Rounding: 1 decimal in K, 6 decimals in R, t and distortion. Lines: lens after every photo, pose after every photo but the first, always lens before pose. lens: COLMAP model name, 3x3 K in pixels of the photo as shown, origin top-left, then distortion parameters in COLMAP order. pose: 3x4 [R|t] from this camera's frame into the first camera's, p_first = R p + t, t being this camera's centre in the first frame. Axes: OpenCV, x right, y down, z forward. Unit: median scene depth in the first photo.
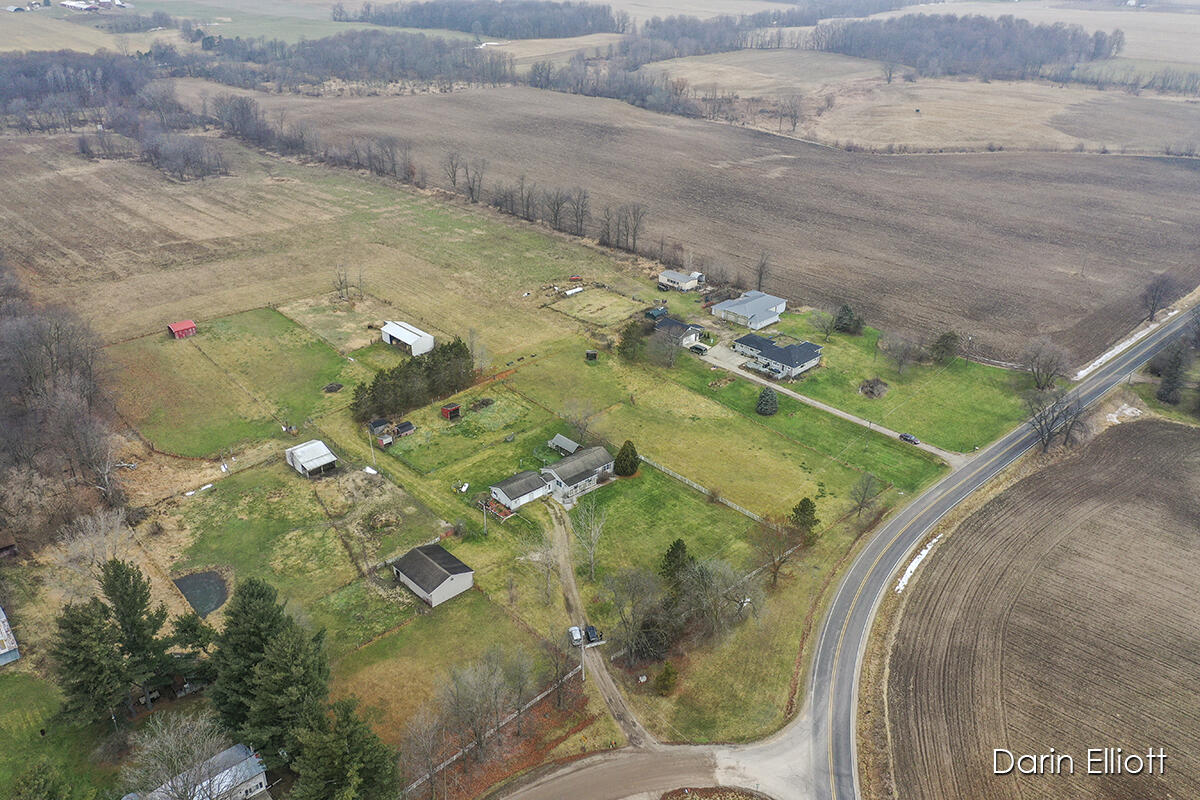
lens RADIAL K [[955.6, 0, 584.6], [0, 955.6, 400.6], [0, 0, 1]] dist [0.005183, 0.001005]
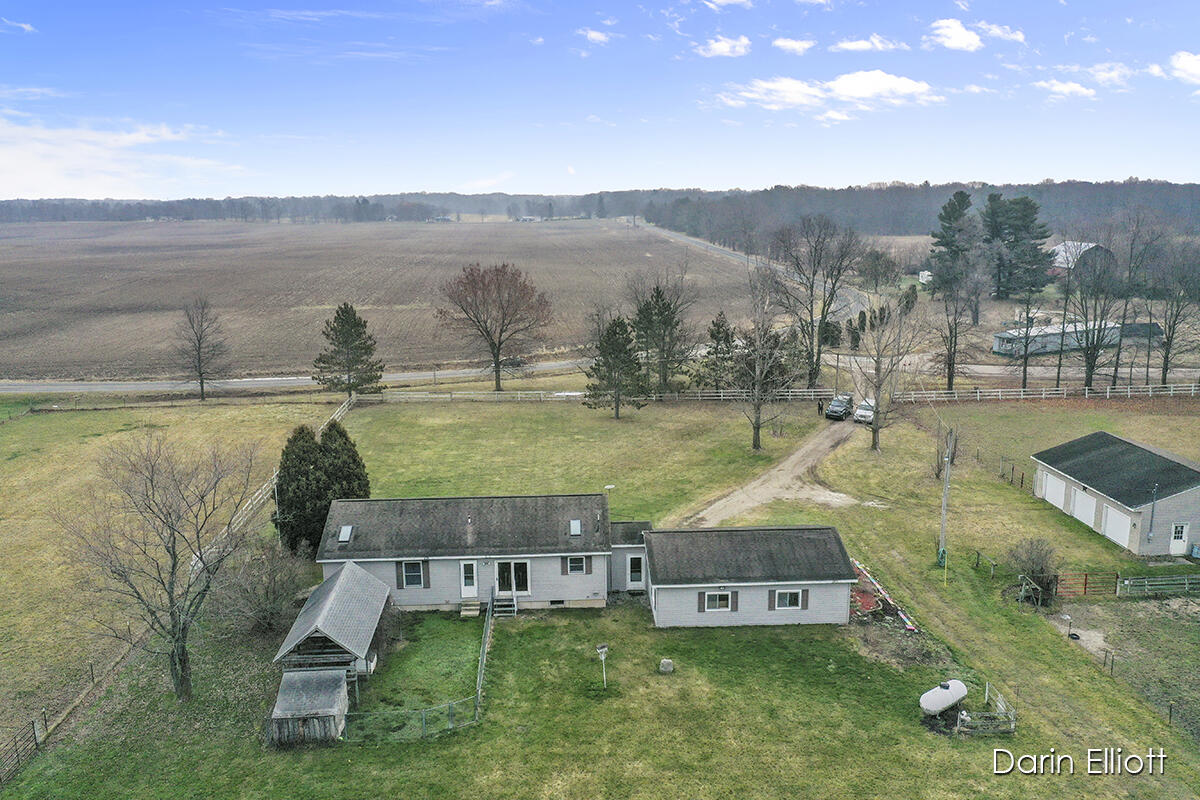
lens RADIAL K [[940.1, 0, 600.0], [0, 940.1, 400.0], [0, 0, 1]] dist [0.007929, 0.002594]
pose [[-0.775415, -0.128707, 0.618196, -0.144452], [0.290153, 0.796907, 0.529859, -0.063695], [-0.560841, 0.590232, -0.580589, 0.885969]]
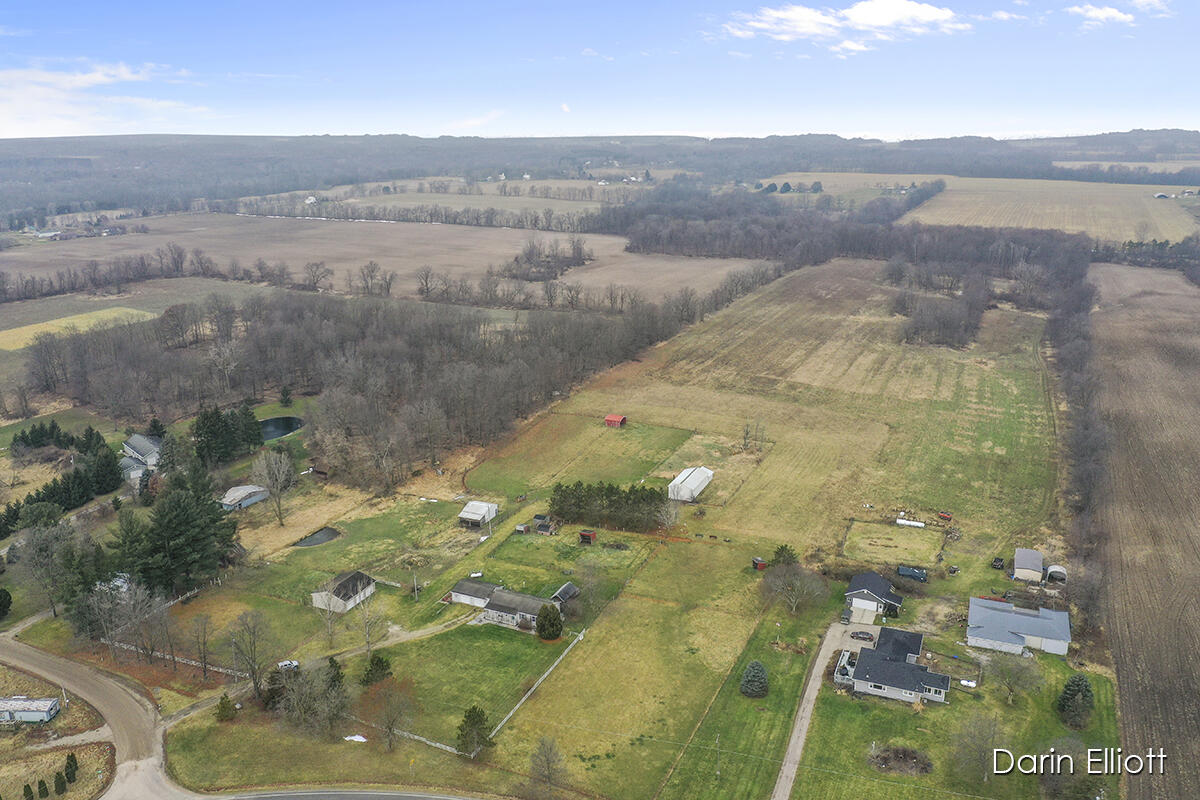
lens RADIAL K [[955.6, 0, 584.6], [0, 955.6, 400.6], [0, 0, 1]] dist [0.005183, 0.001005]
pose [[0.383908, 0.253049, -0.888021, 0.712916], [-0.404527, 0.910605, 0.084600, -0.200011], [0.830044, 0.326750, 0.451954, 0.411671]]
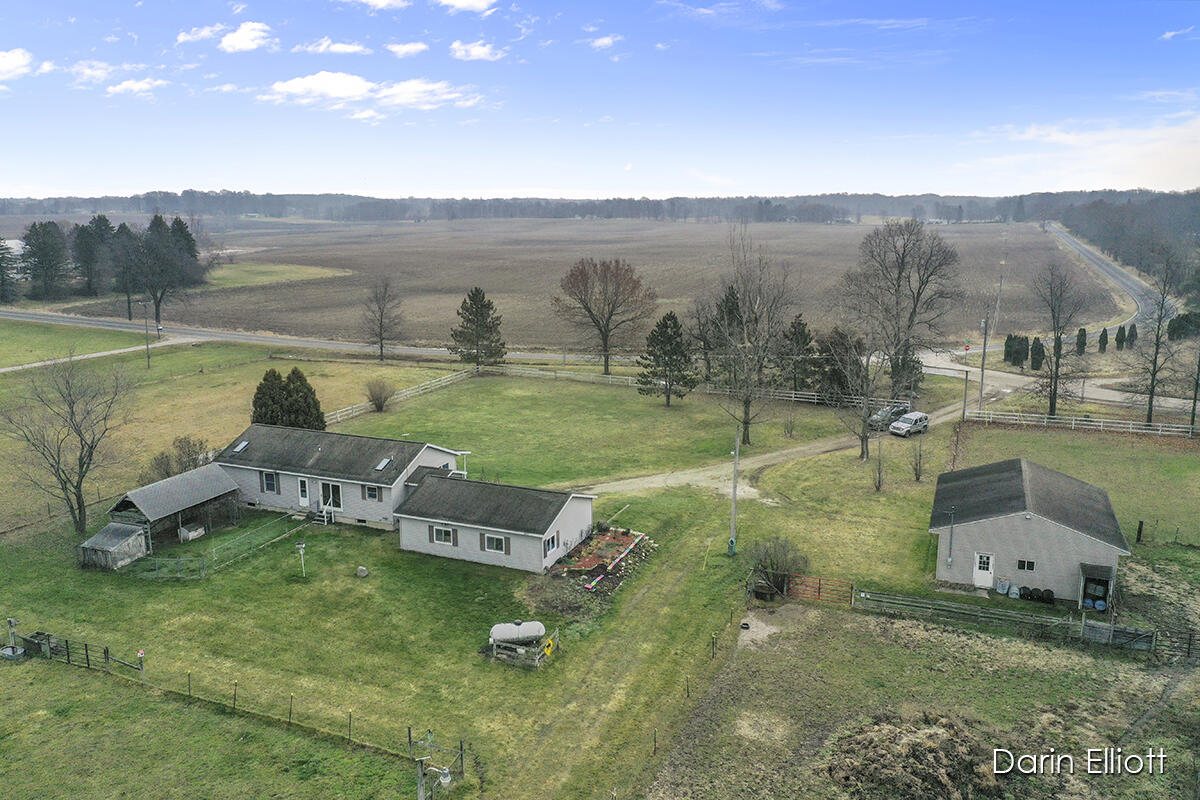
lens RADIAL K [[945.5, 0, 600.0], [0, 945.5, 400.0], [0, 0, 1]] dist [0.010012, 0.002866]
pose [[-0.427284, -0.188351, 0.884281, -0.256108], [0.406967, 0.833305, 0.374139, -0.024678], [-0.807345, 0.519737, -0.279405, 0.808430]]
